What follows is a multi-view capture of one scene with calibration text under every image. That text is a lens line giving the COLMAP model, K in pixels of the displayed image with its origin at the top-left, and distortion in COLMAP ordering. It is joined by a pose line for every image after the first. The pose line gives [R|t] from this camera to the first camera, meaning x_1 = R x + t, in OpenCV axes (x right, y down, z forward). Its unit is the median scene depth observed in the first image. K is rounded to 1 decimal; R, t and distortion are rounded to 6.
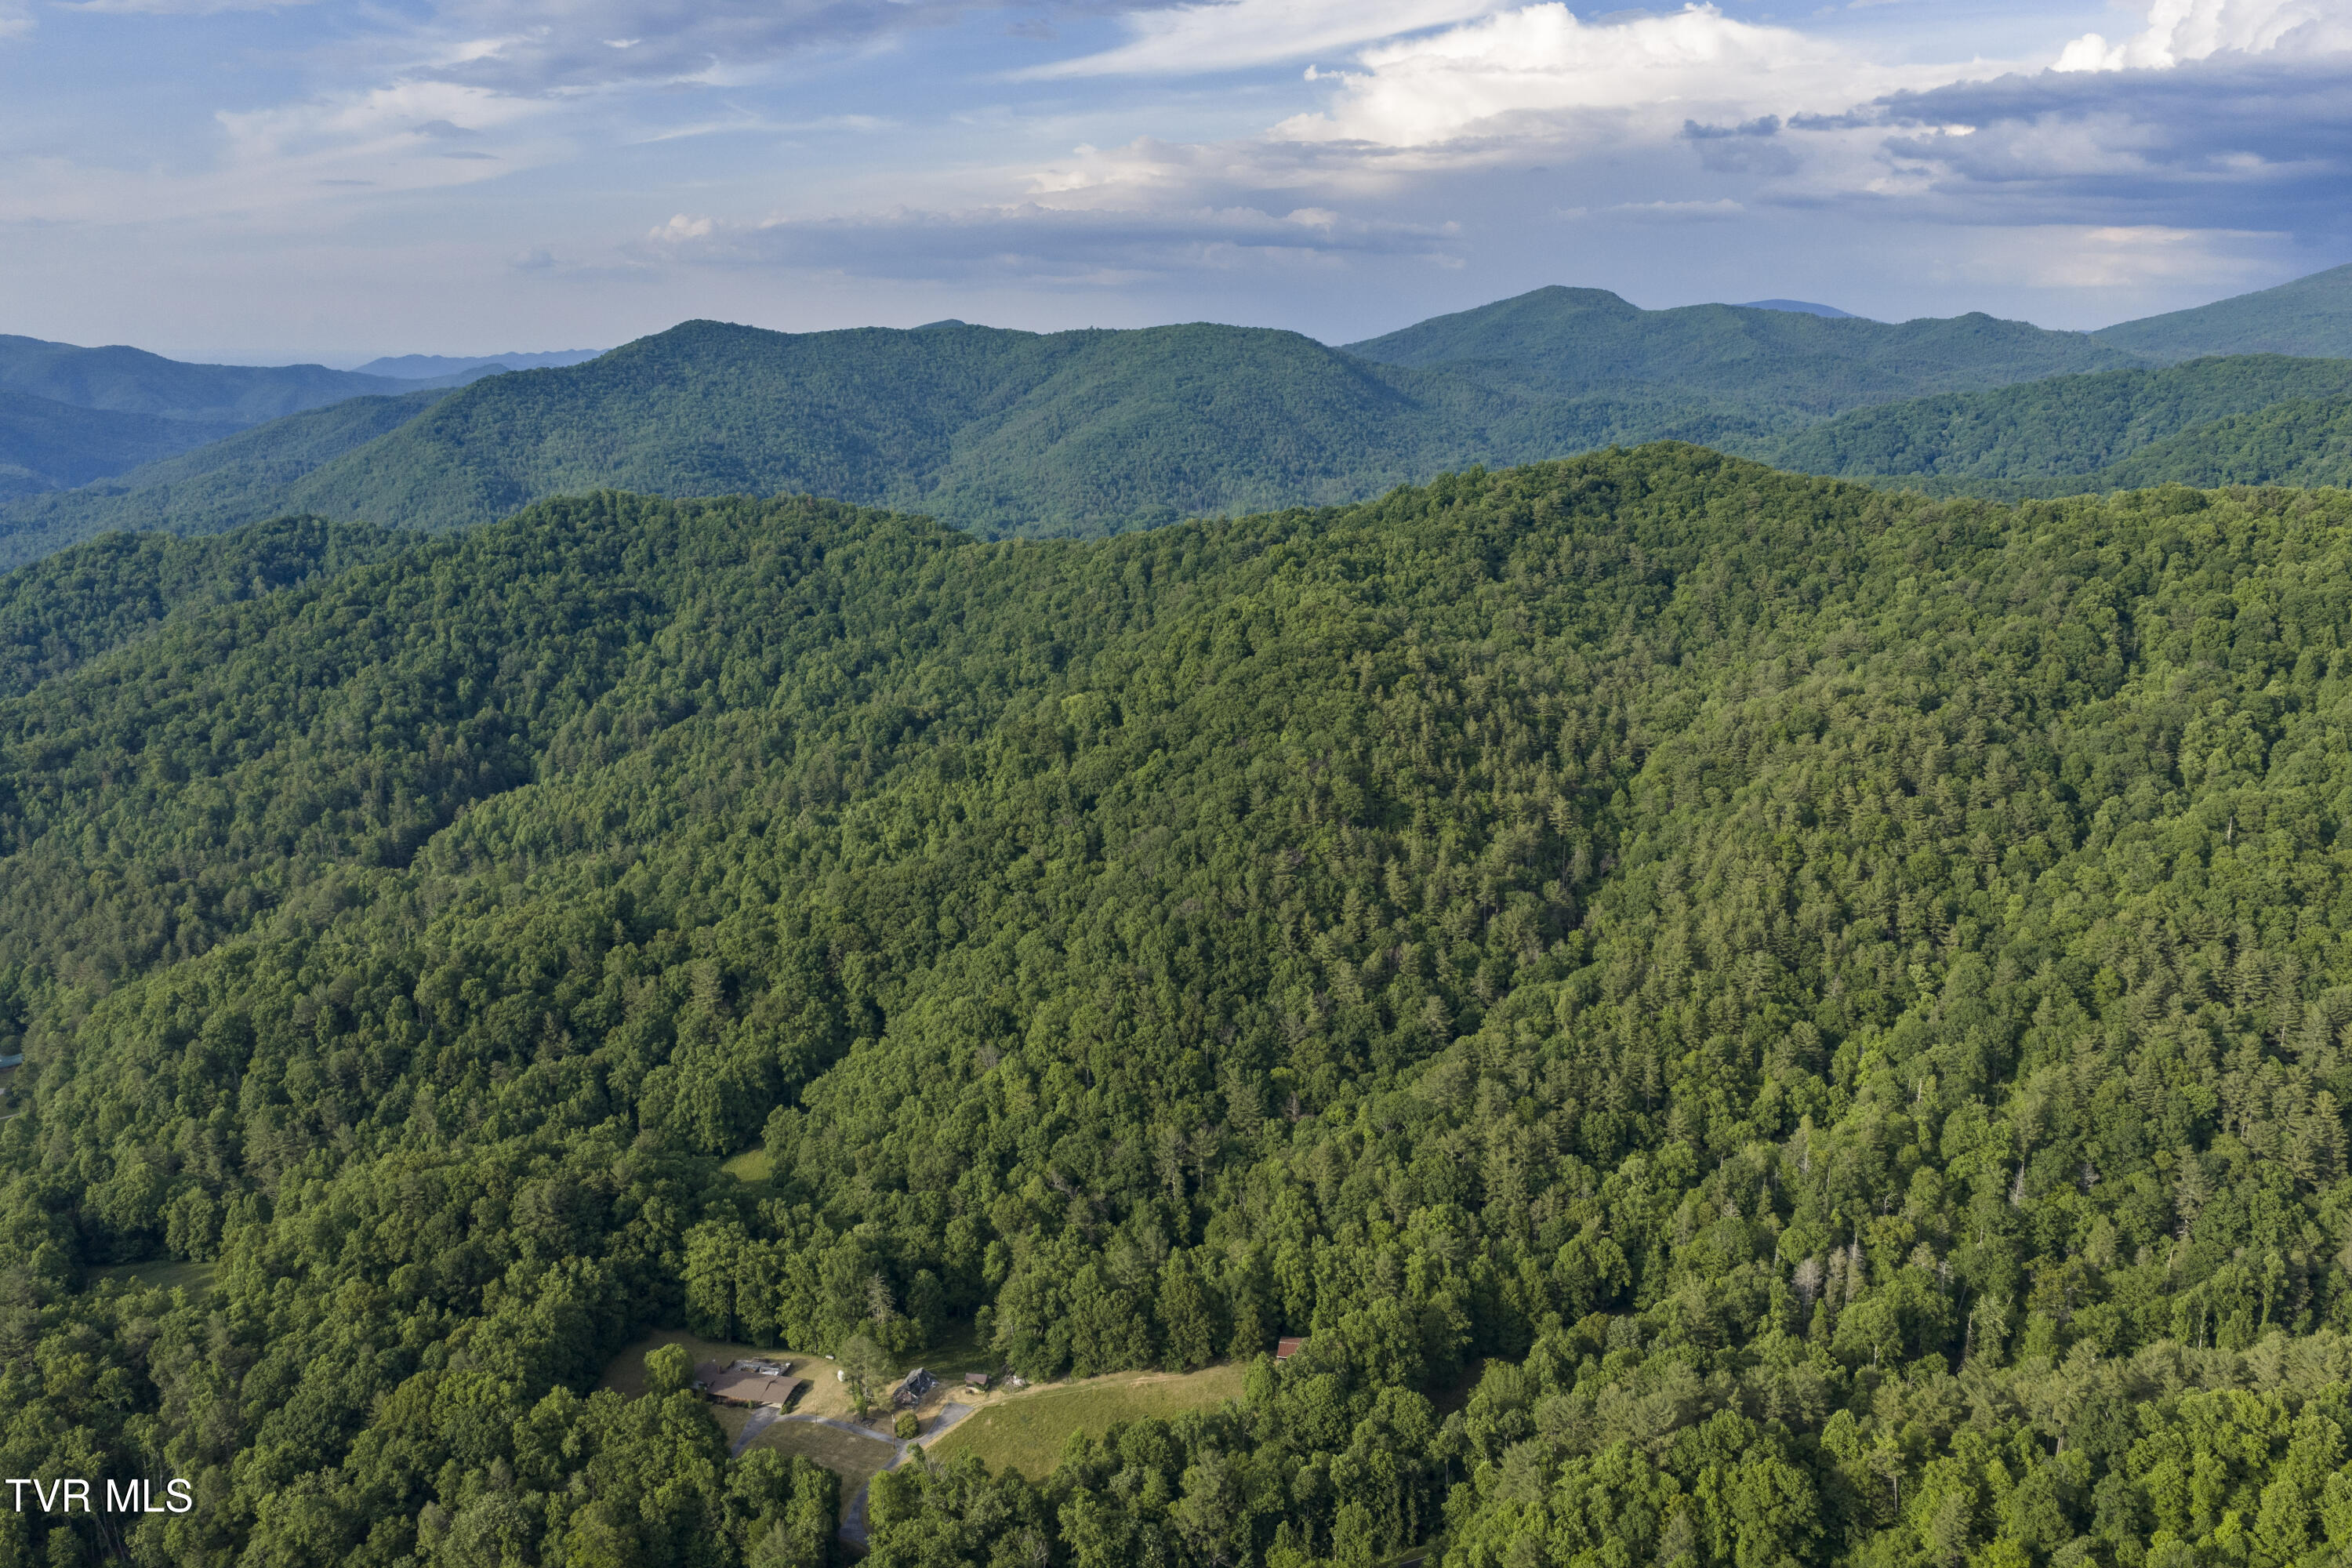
lens RADIAL K [[1947.2, 0, 1187.3], [0, 1947.2, 786.9], [0, 0, 1]] dist [0.018614, -0.026425]
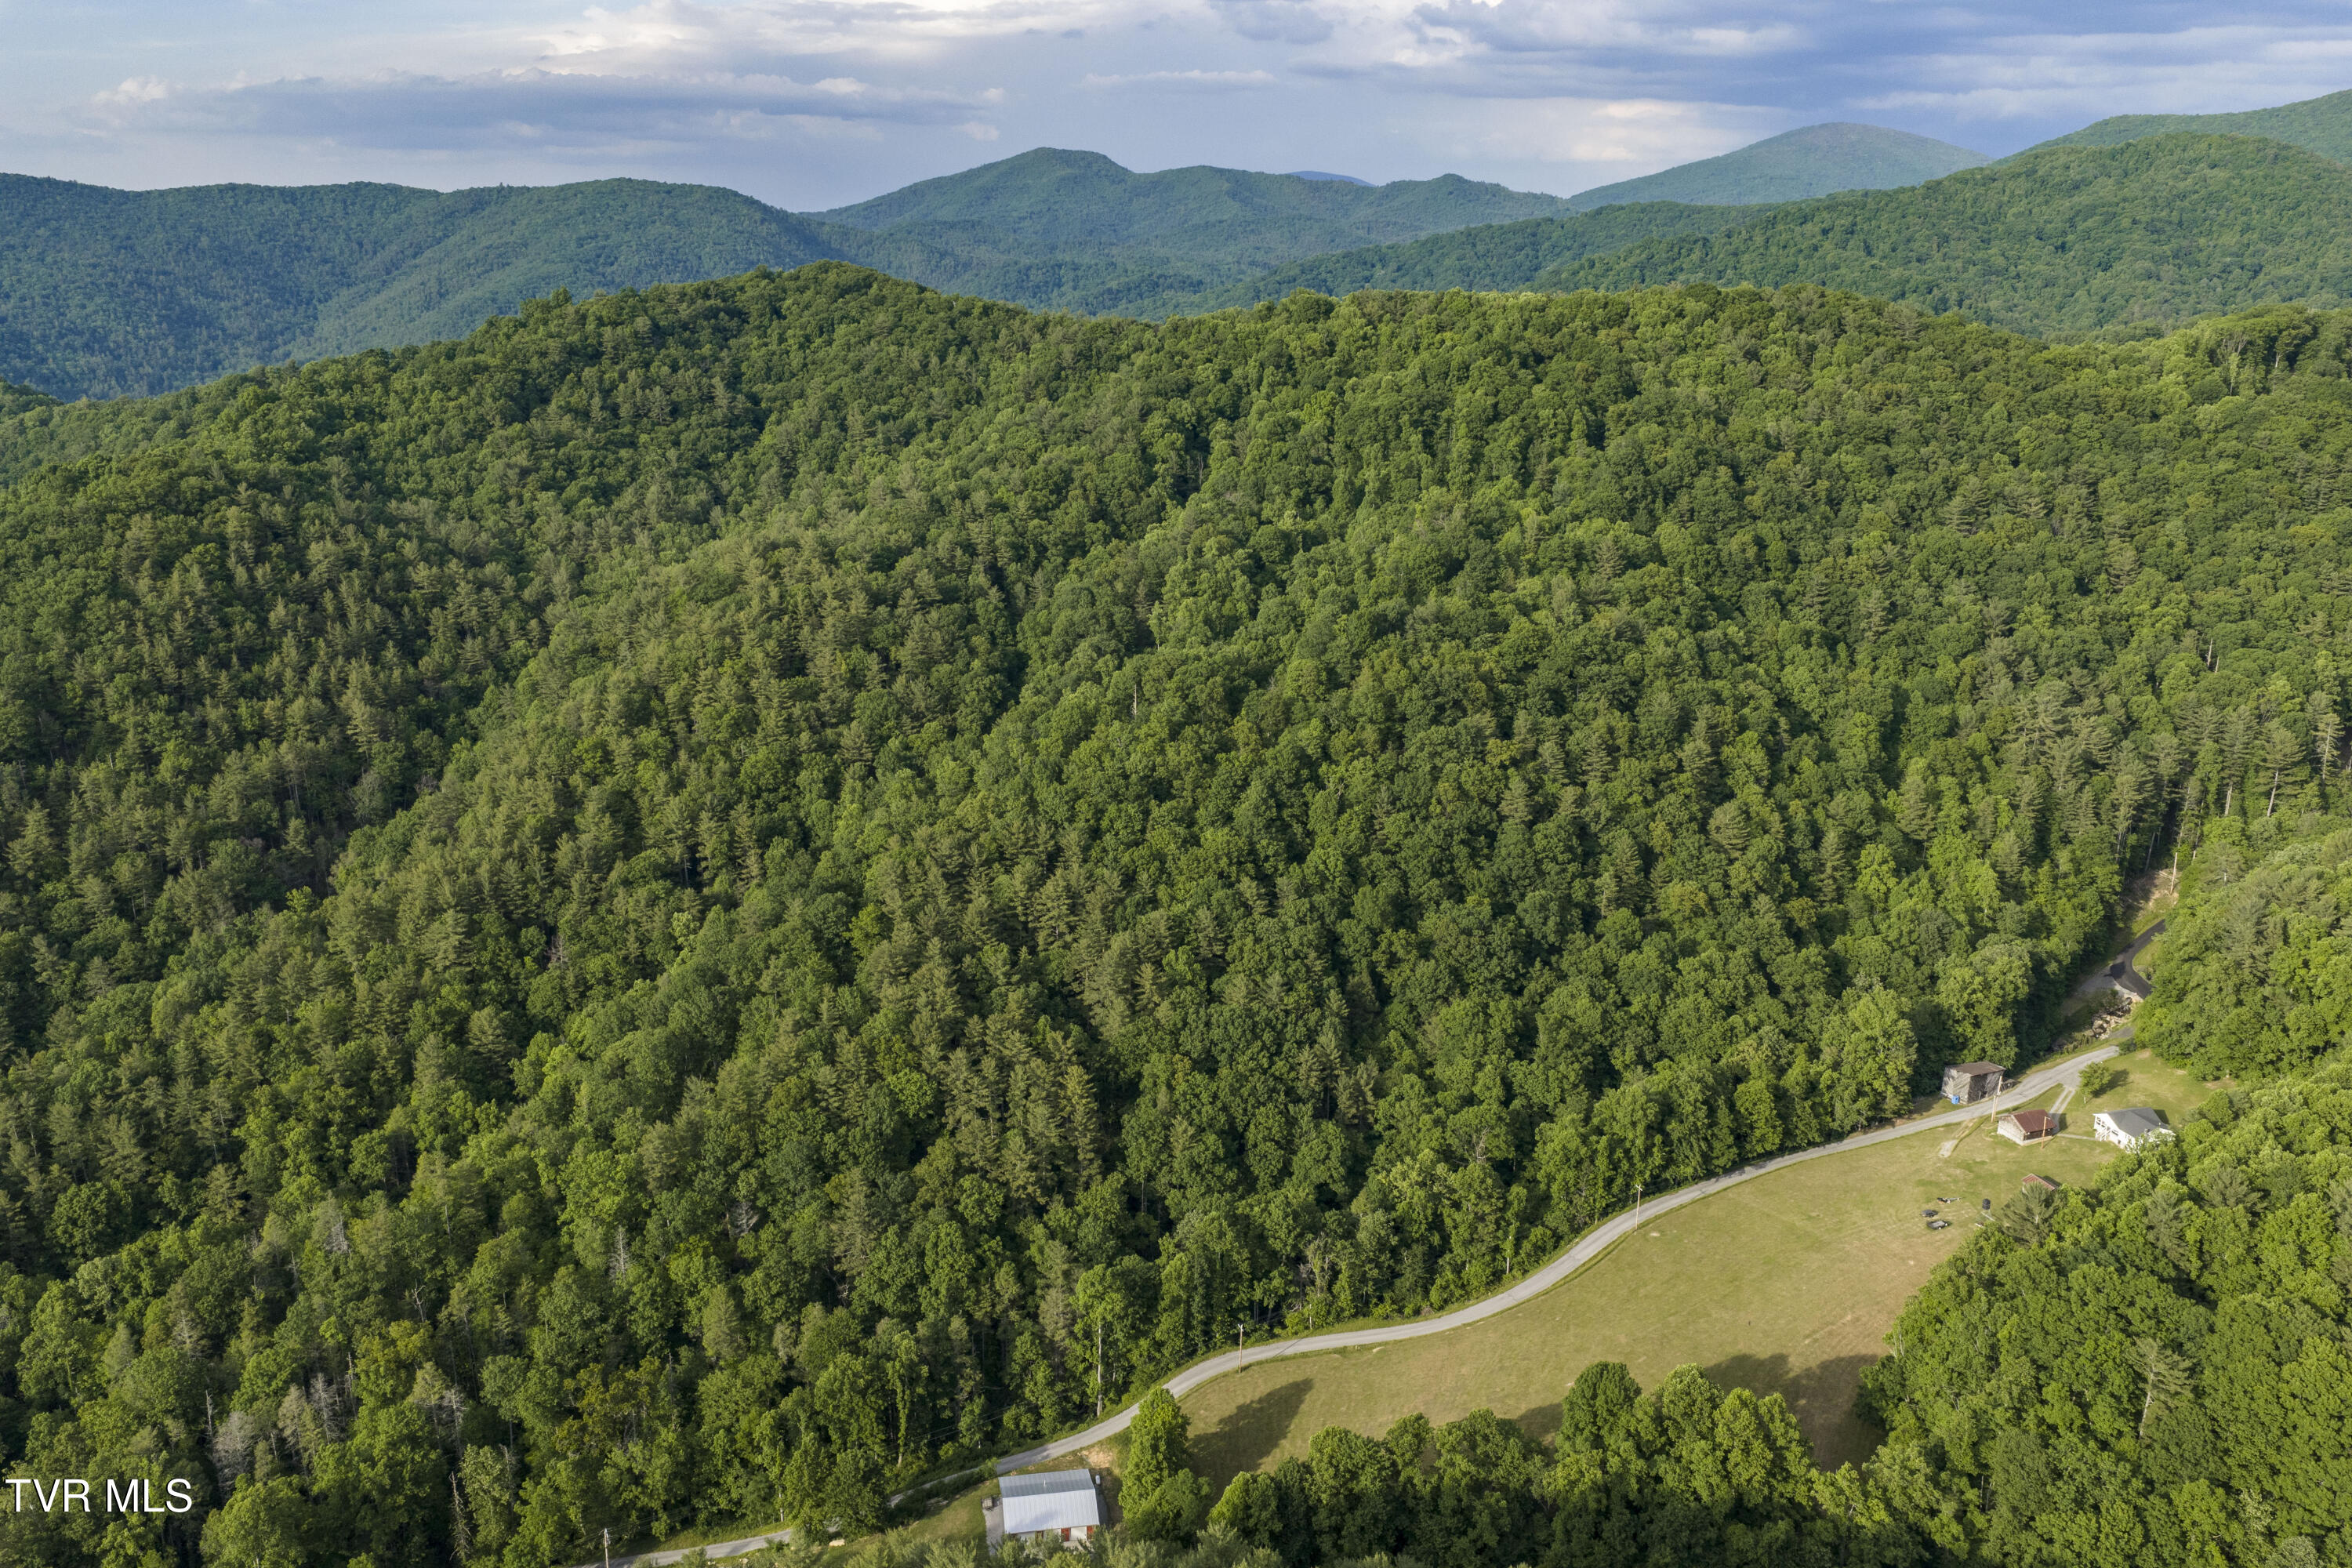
lens RADIAL K [[1947.2, 0, 1184.4], [0, 1947.2, 800.6], [0, 0, 1]] dist [0.018614, -0.026425]
pose [[0.976937, -0.065377, 0.203273, 0.335462], [0.051964, 0.996147, 0.070641, 0.006229], [-0.207108, -0.058449, 0.976571, 0.204526]]
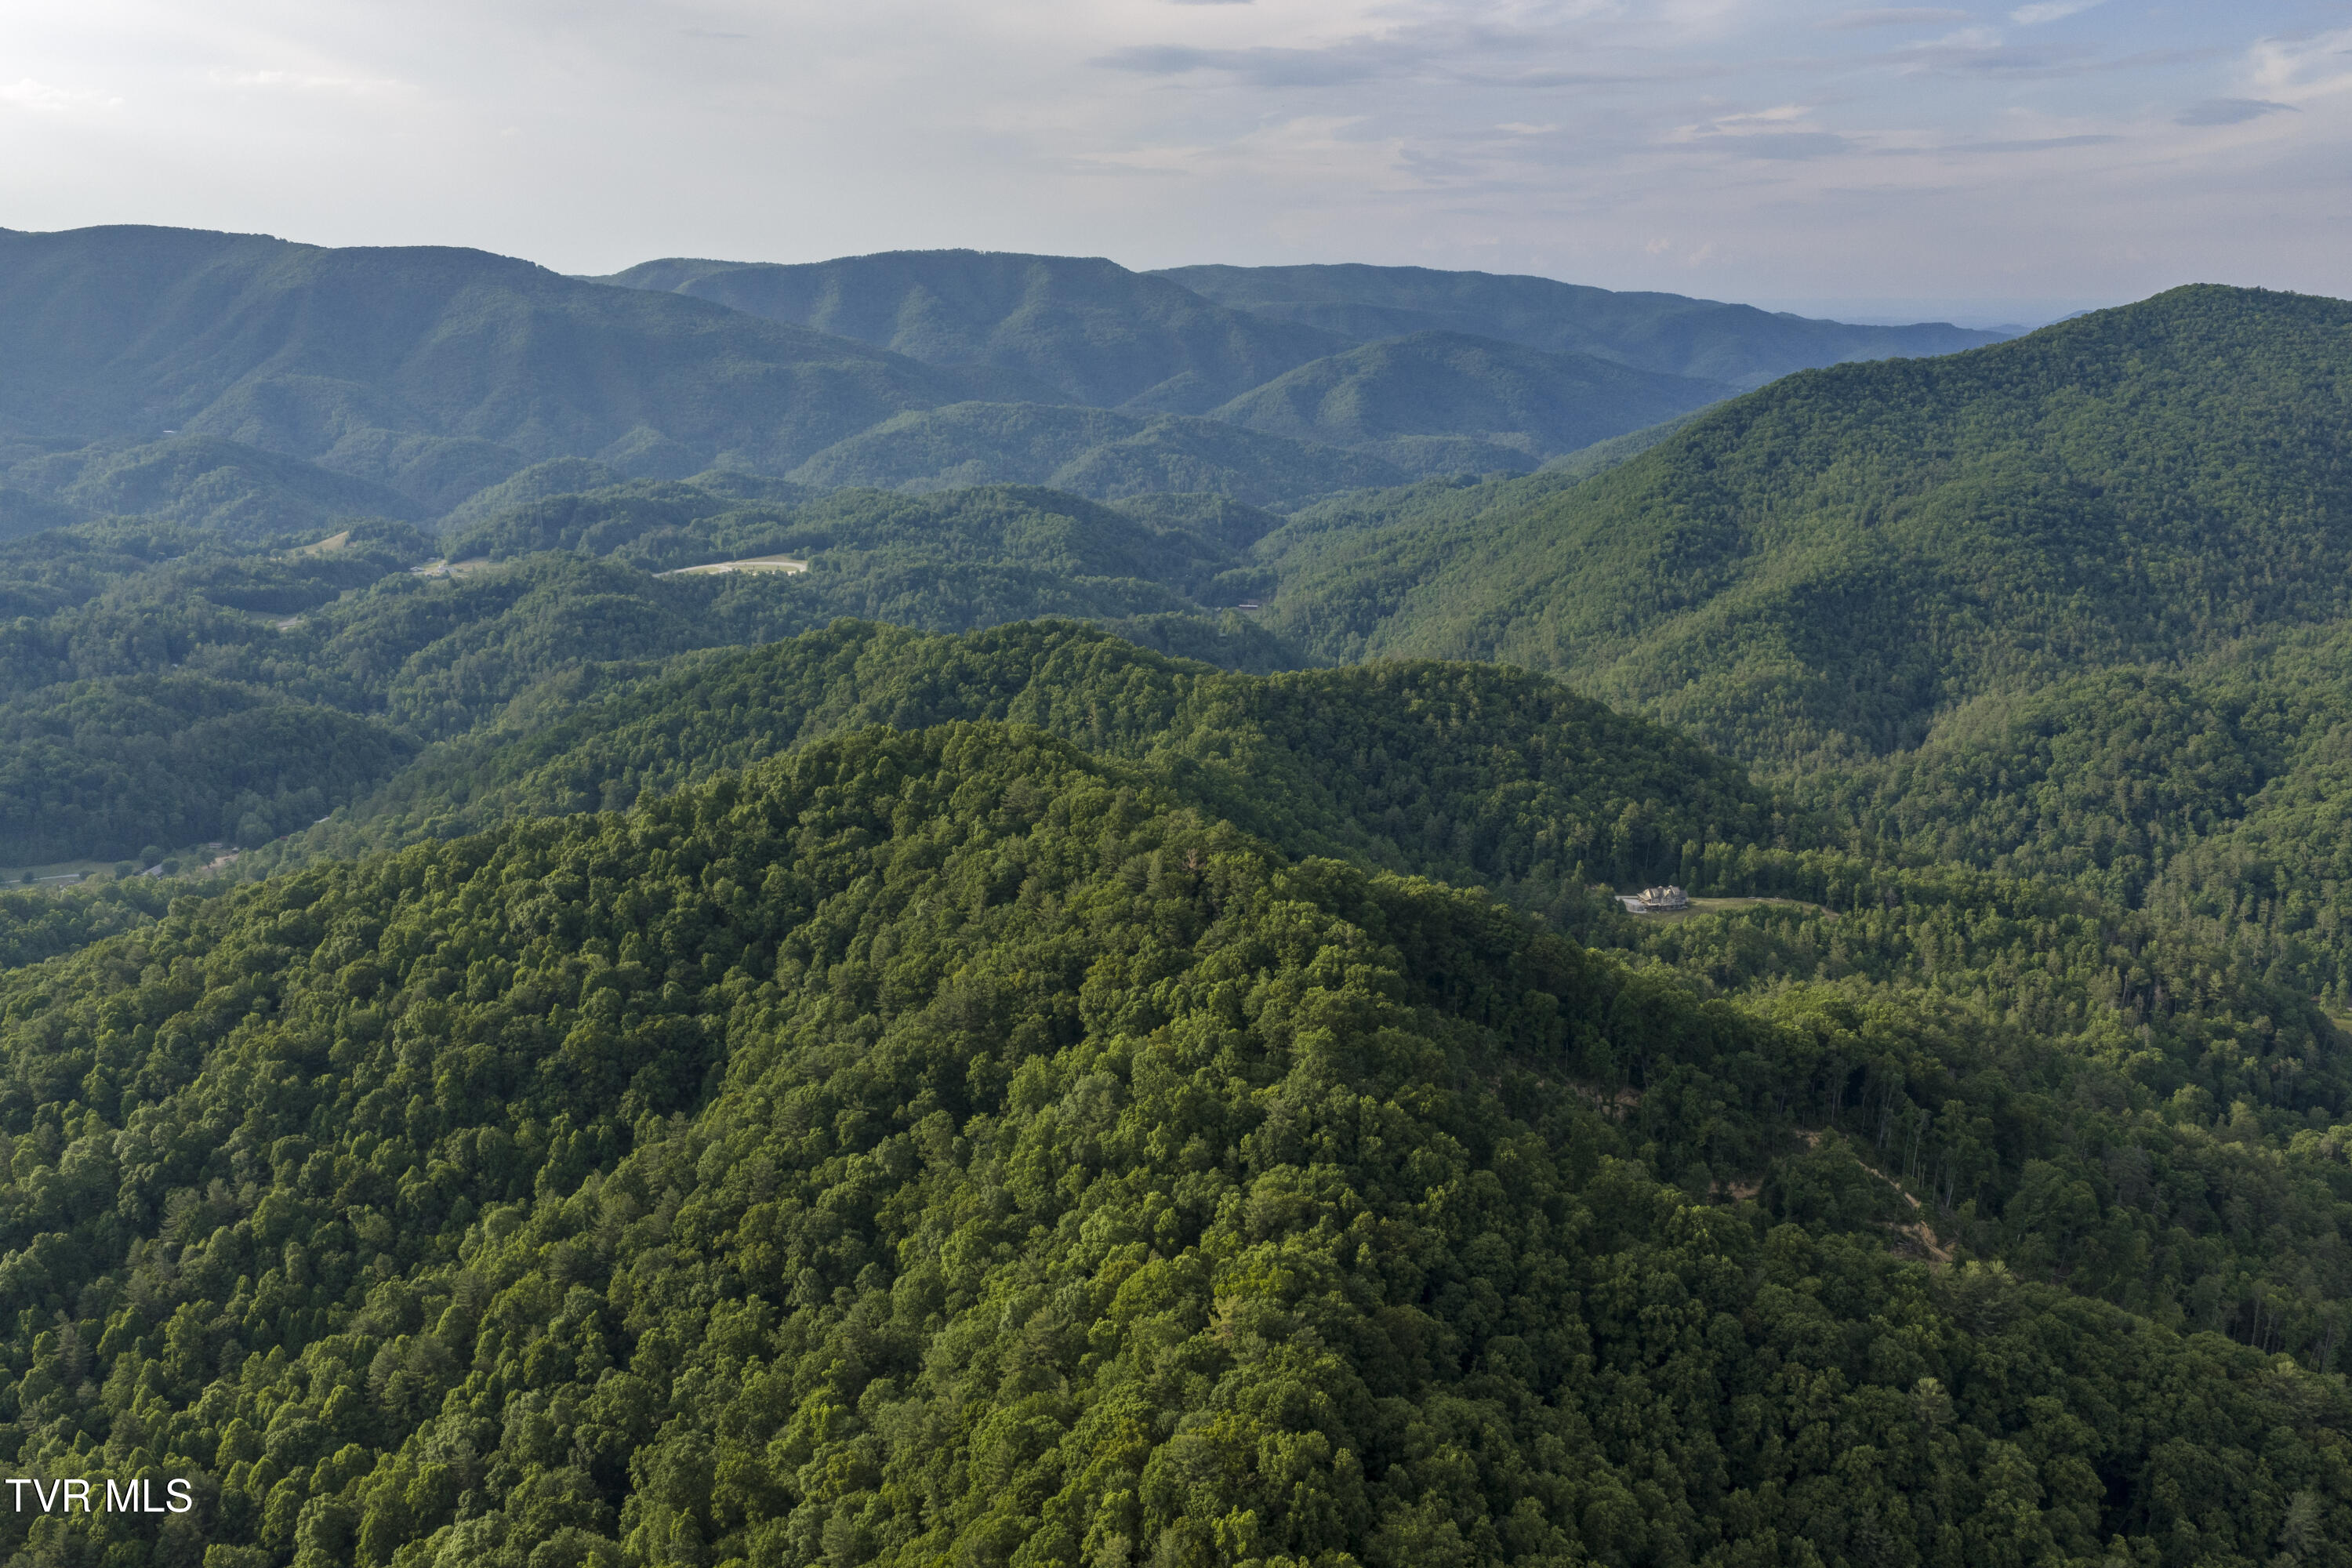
lens RADIAL K [[1947.2, 0, 1183.0], [0, 1947.2, 784.3], [0, 0, 1]] dist [0.018614, -0.026425]
pose [[0.676627, 0.176447, -0.714873, 0.136261], [-0.159208, 0.982956, 0.091926, -0.391875], [0.718908, 0.051614, 0.693186, 1.492717]]
